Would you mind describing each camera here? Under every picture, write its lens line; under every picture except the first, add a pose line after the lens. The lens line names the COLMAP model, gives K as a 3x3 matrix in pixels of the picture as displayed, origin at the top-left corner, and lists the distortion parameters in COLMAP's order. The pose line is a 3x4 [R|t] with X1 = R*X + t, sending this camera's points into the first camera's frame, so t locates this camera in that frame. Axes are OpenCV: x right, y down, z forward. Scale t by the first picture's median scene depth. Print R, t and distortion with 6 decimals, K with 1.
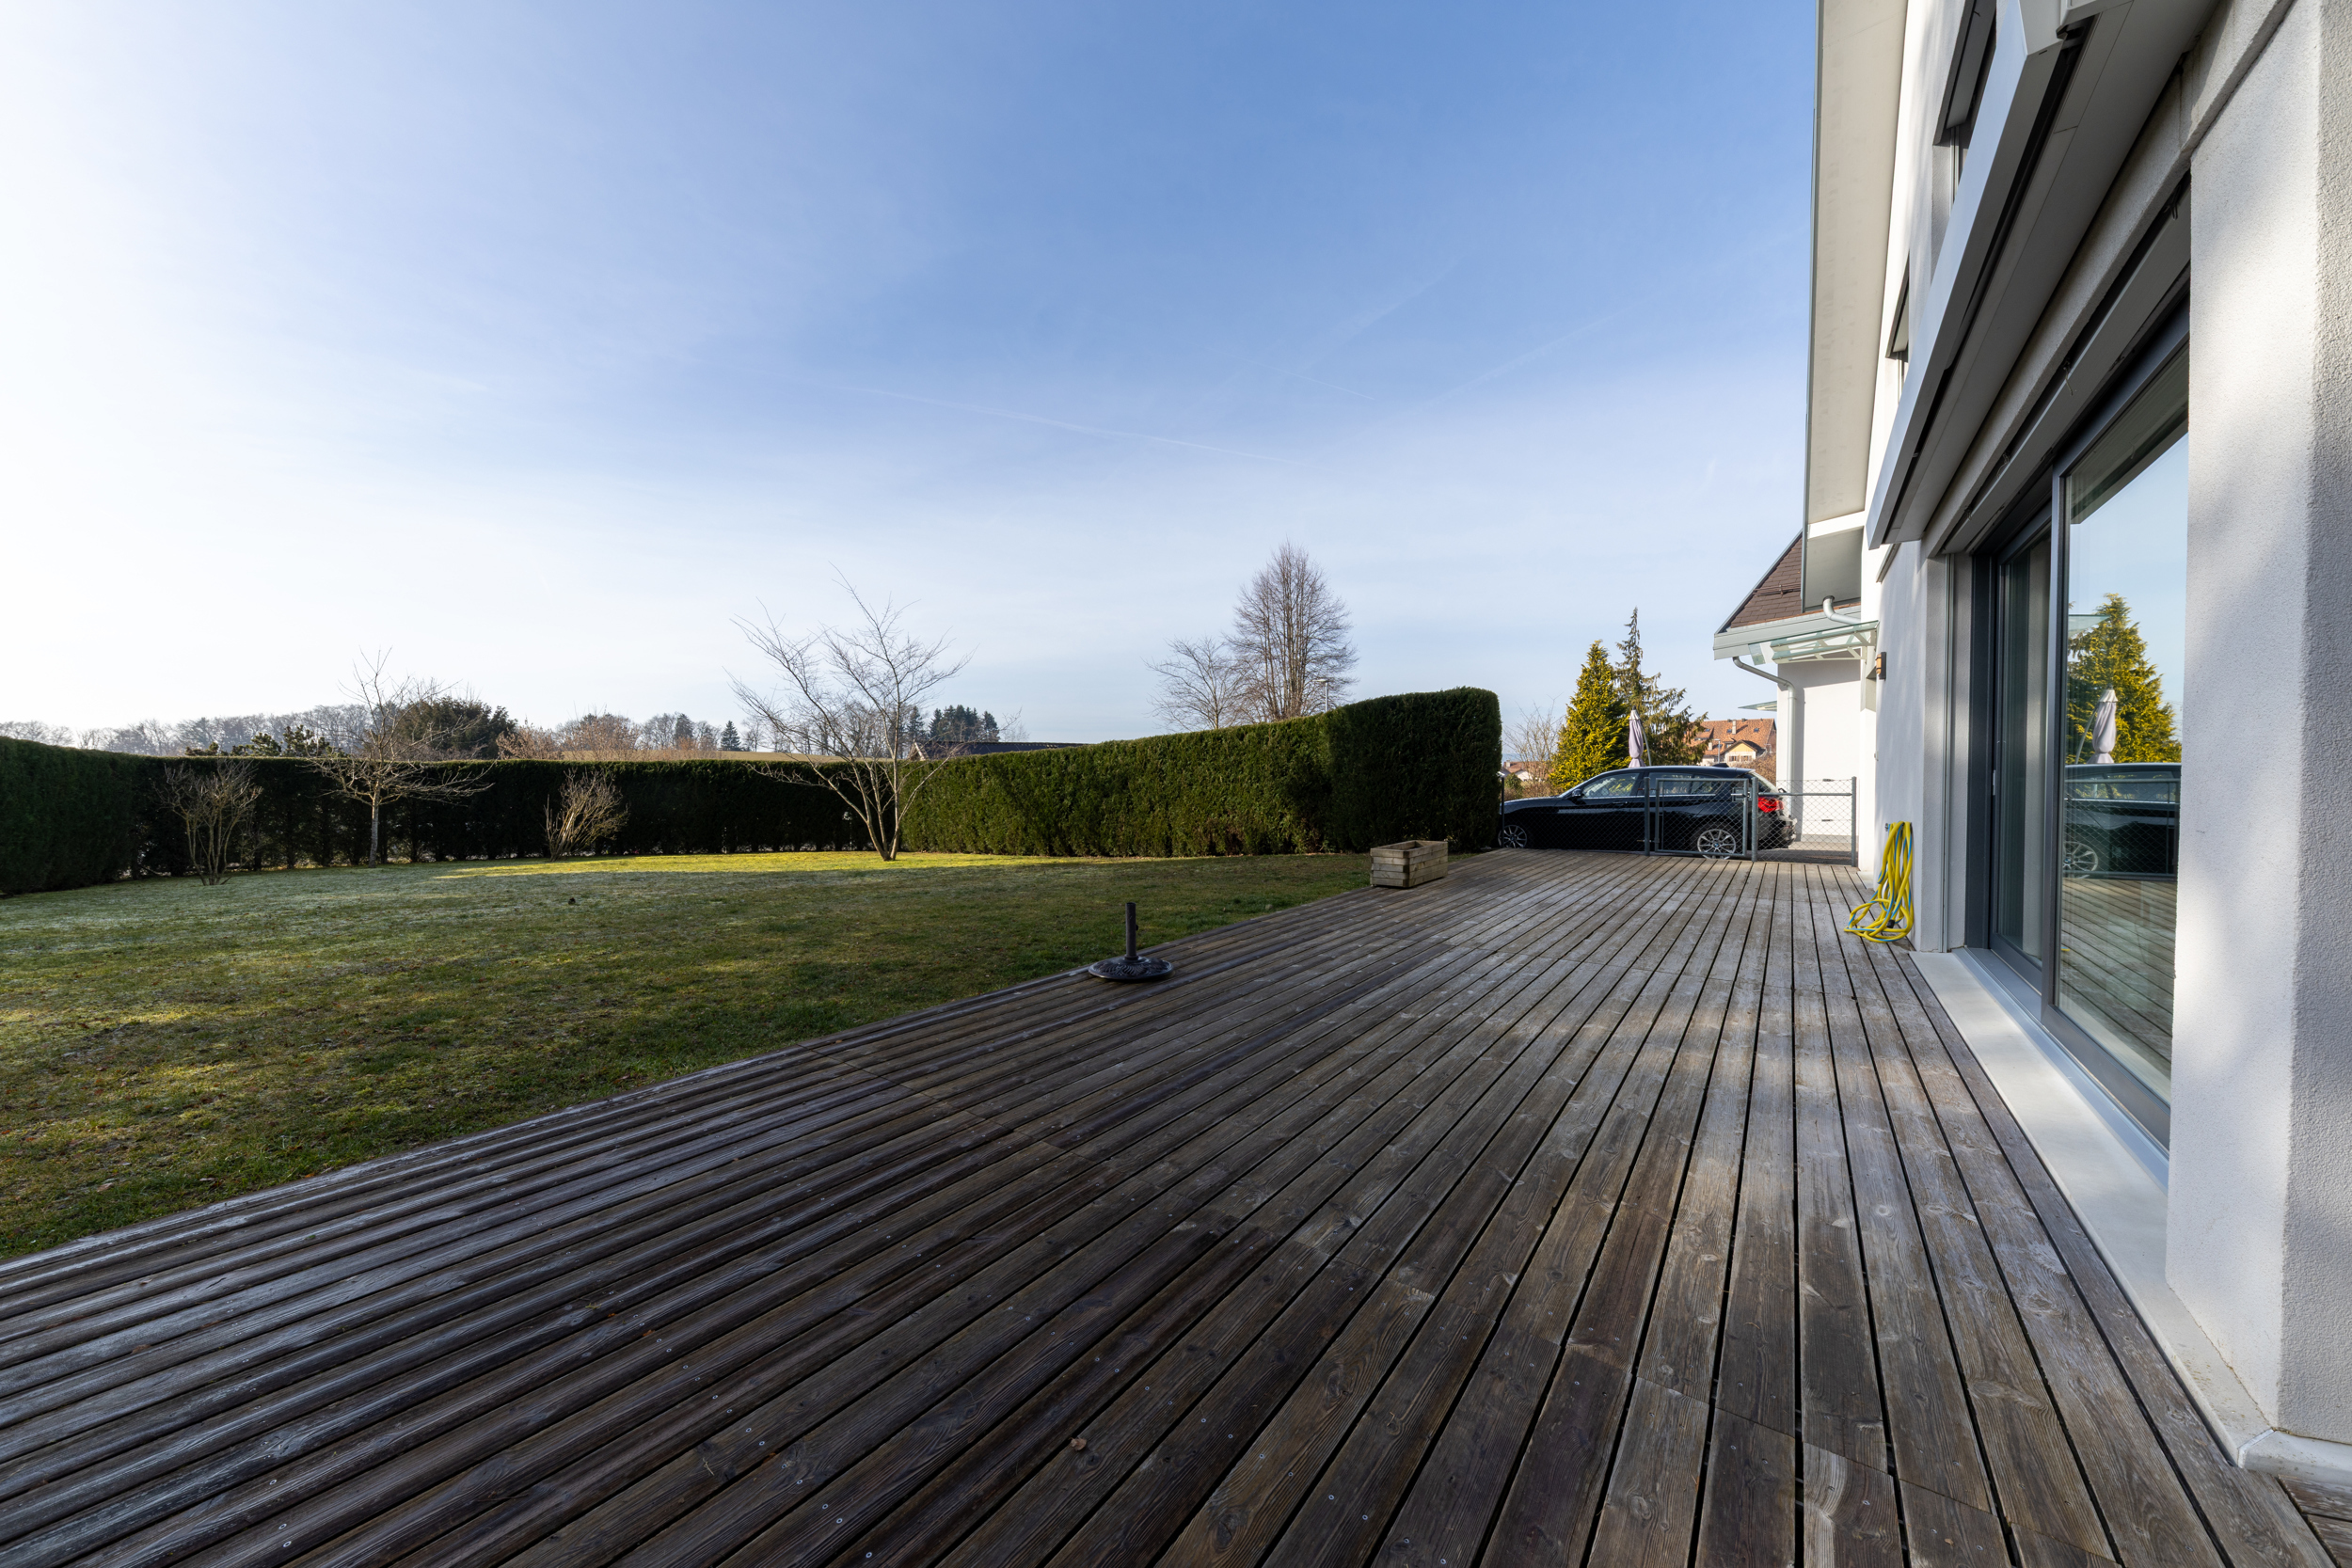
lens RADIAL K [[802.1, 0, 1176.0], [0, 802.1, 784.0], [0, 0, 1]] dist [0.000440, 0.000023]
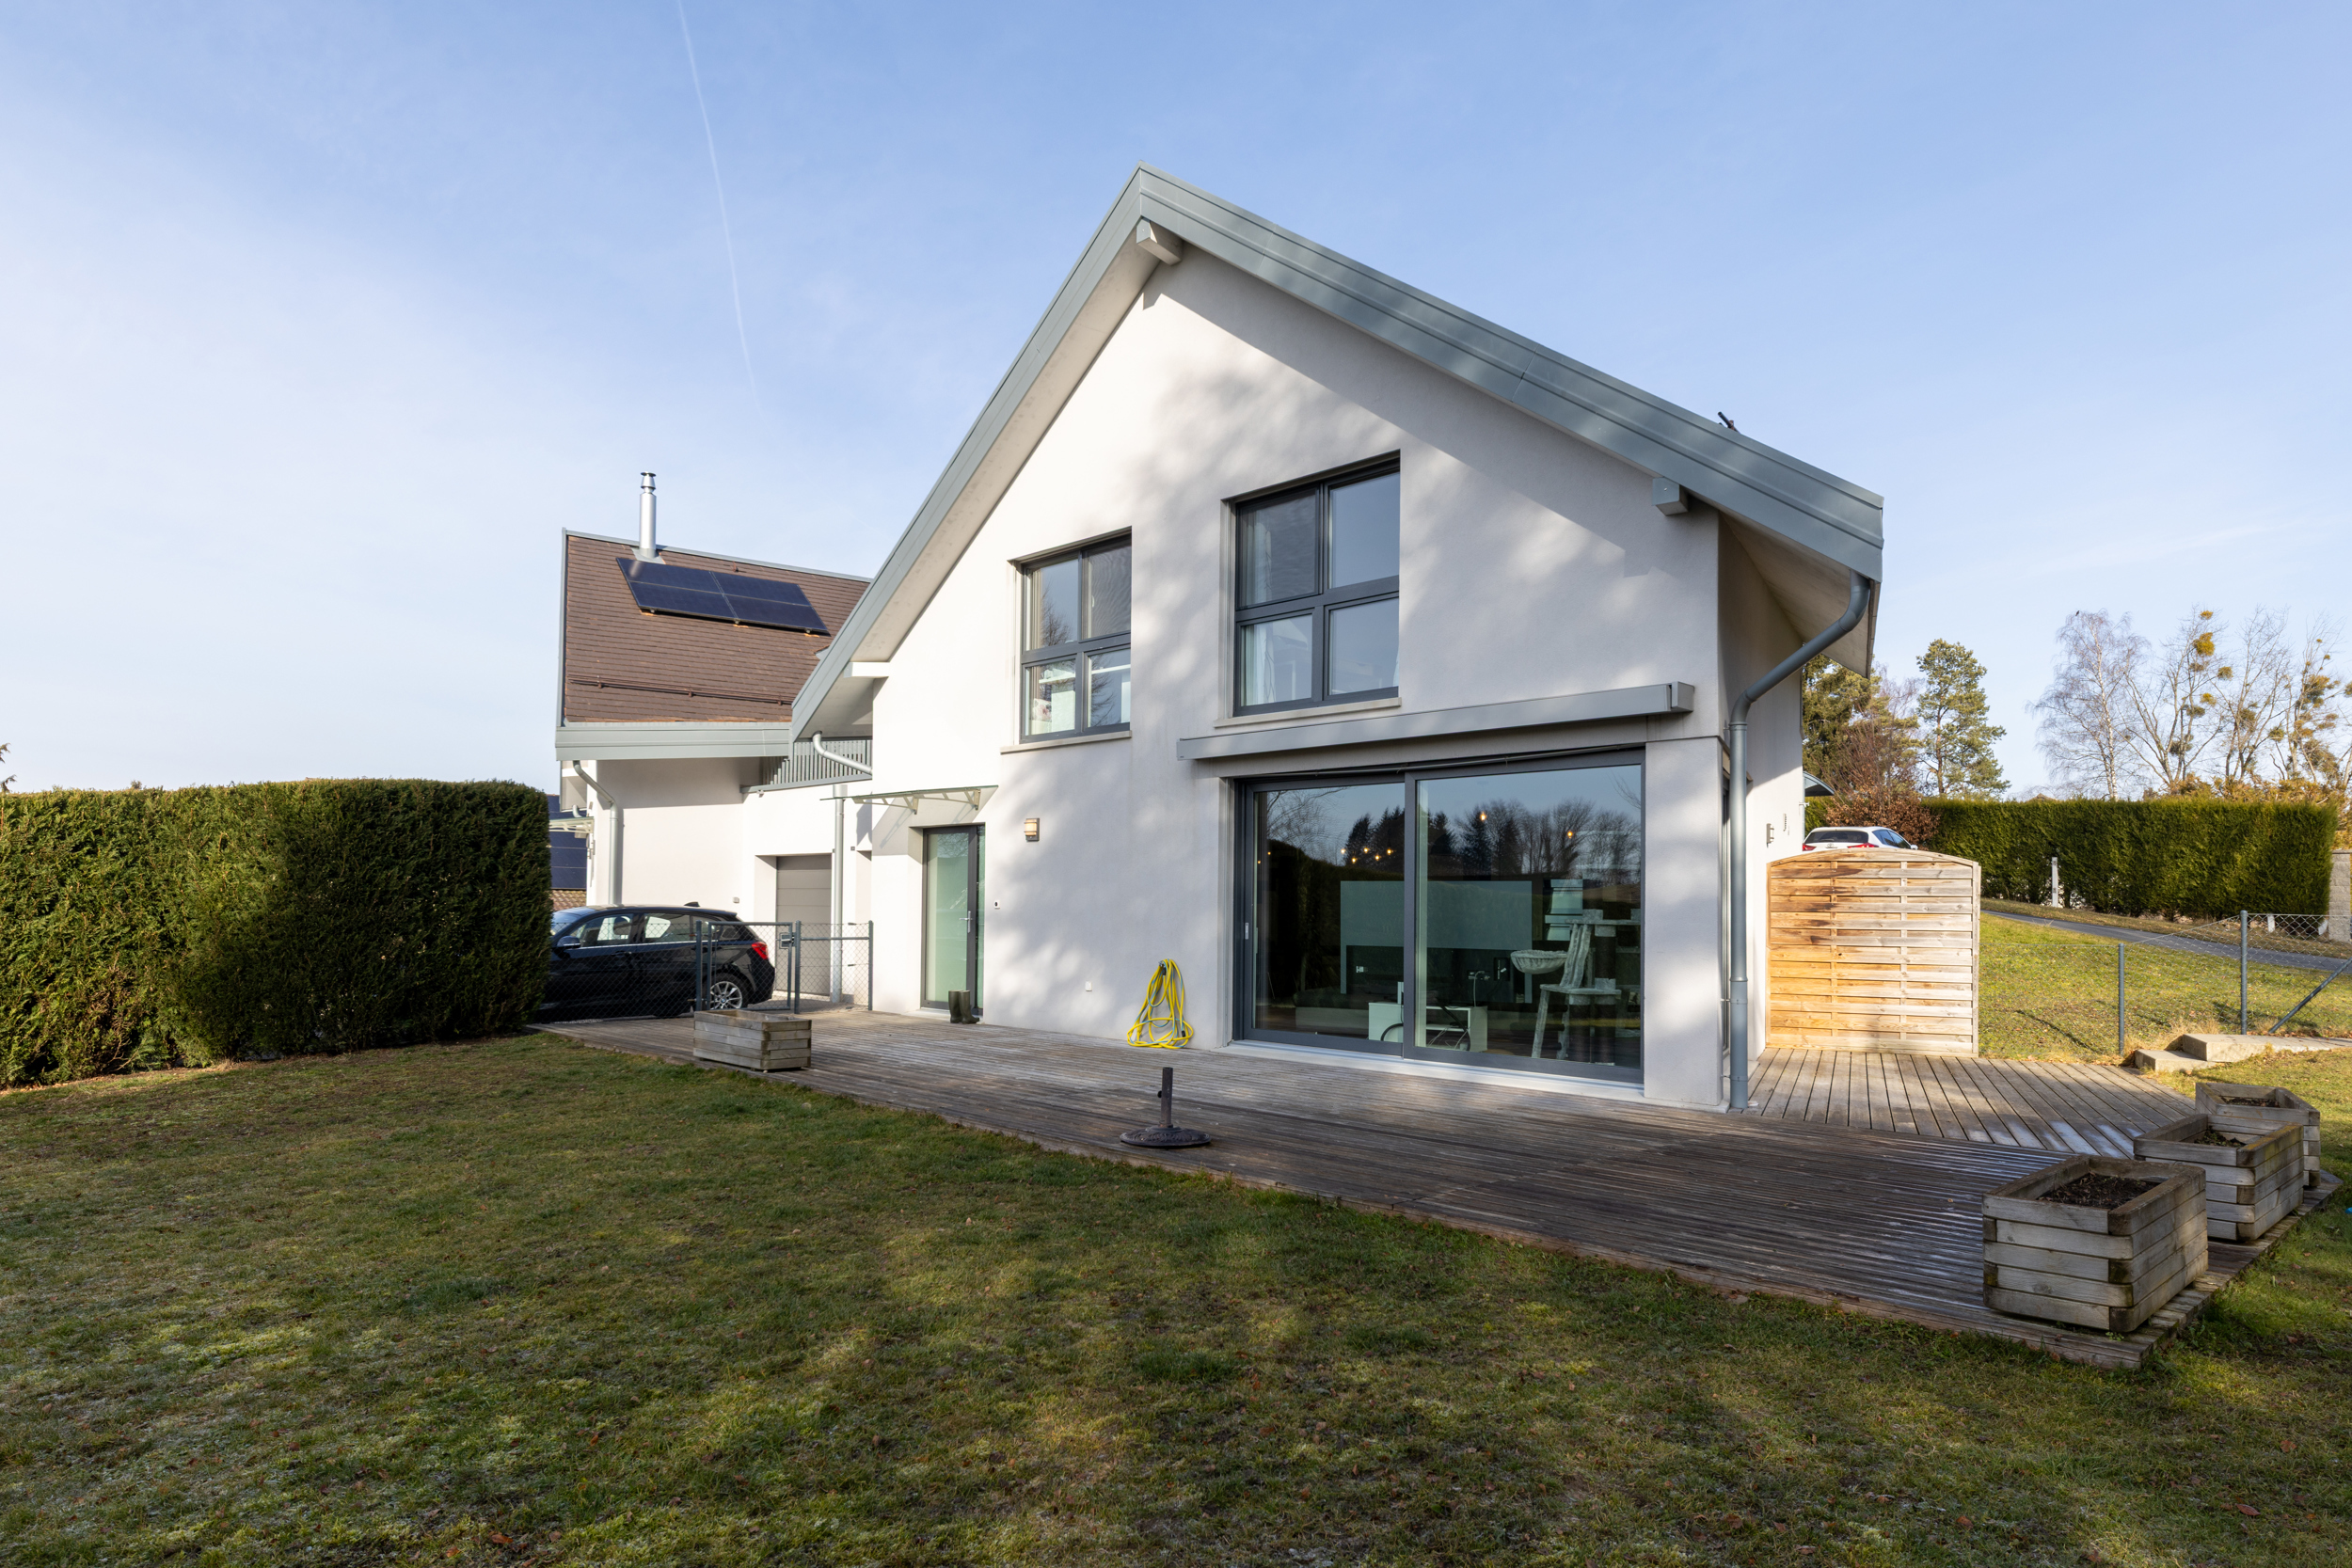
lens RADIAL K [[1398.3, 0, 1176.0], [0, 1398.3, 784.0], [0, 0, 1]] dist [-0.001411, -0.000216]
pose [[0.153272, 0.093309, 0.983769, -0.746776], [0.000626, 0.995523, -0.094522, -0.012513], [-0.988184, 0.015103, 0.152527, 0.324848]]
